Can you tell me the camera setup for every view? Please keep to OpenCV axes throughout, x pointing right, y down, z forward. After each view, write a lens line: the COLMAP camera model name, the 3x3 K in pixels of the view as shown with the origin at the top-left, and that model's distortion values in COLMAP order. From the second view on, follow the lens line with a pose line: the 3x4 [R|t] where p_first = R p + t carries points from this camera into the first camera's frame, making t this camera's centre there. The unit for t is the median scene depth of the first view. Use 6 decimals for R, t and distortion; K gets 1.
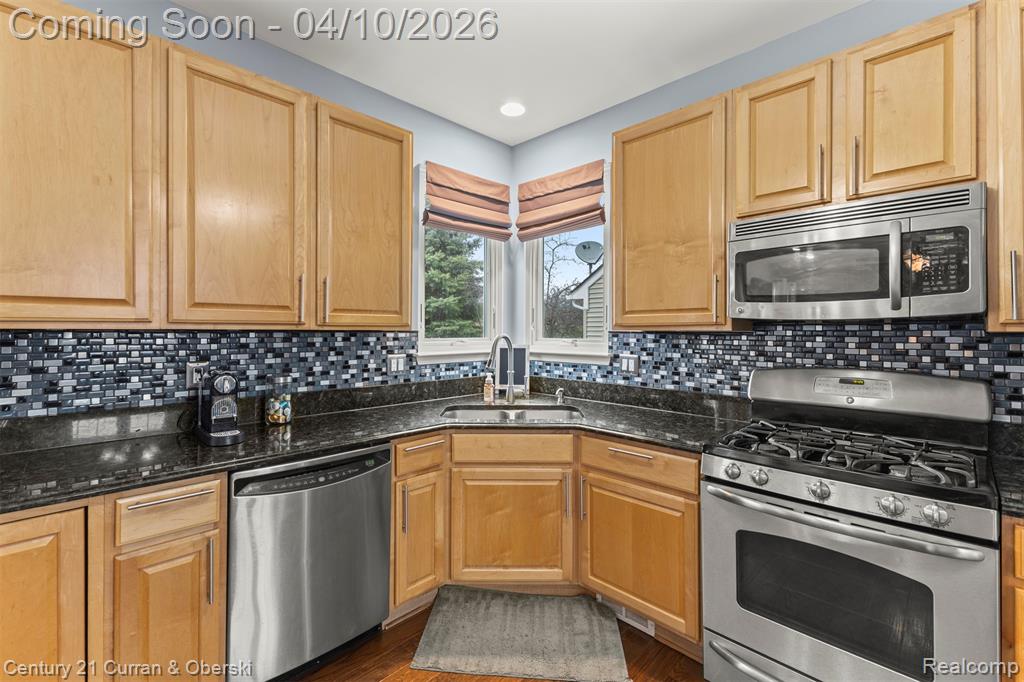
lens RADIAL K [[443.8, 0, 509.7], [0, 443.8, 328.7], [0, 0, 1]] dist [0.009347, -0.002487]
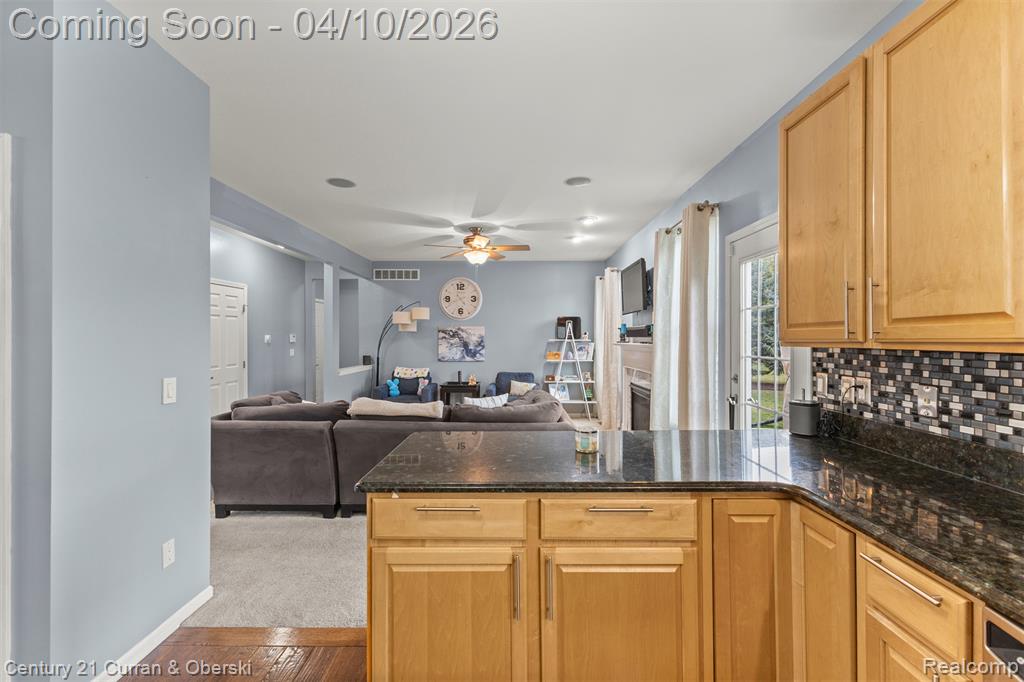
lens RADIAL K [[443.8, 0, 509.2], [0, 443.8, 339.9], [0, 0, 1]] dist [0.009347, -0.002487]
pose [[-0.717689, 0.000934, -0.696363, 0.164841], [0.002101, 0.999997, -0.000825, -0.015489], [0.696361, -0.002055, -0.717689, 0.710887]]
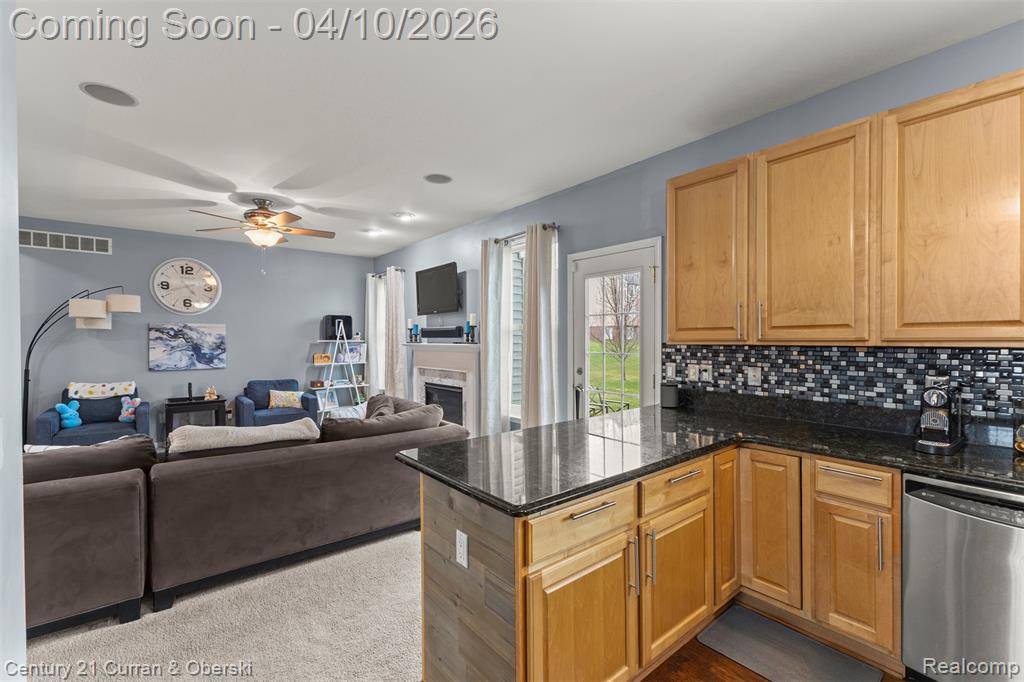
lens RADIAL K [[443.8, 0, 513.0], [0, 443.8, 345.3], [0, 0, 1]] dist [0.009347, -0.002487]
pose [[-0.099415, 0.012997, -0.994961, 0.447318], [0.005881, 0.999905, 0.012474, -0.017633], [0.995029, -0.004612, -0.099482, 0.081221]]
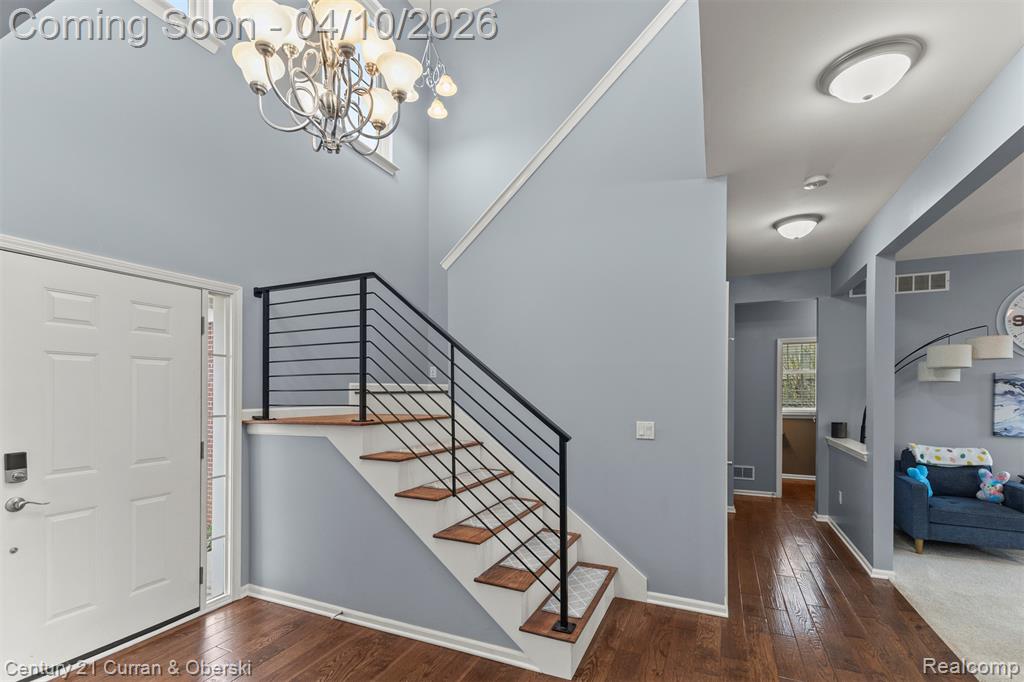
lens RADIAL K [[463.4, 0, 508.8], [0, 463.4, 395.2], [0, 0, 1]] dist [0.005524, -0.000064]
pose [[-0.935793, -0.001532, -0.352547, 0.818866], [-0.001613, 0.999999, -0.000064, -0.024097], [0.352547, 0.000509, -0.935794, -1.135378]]
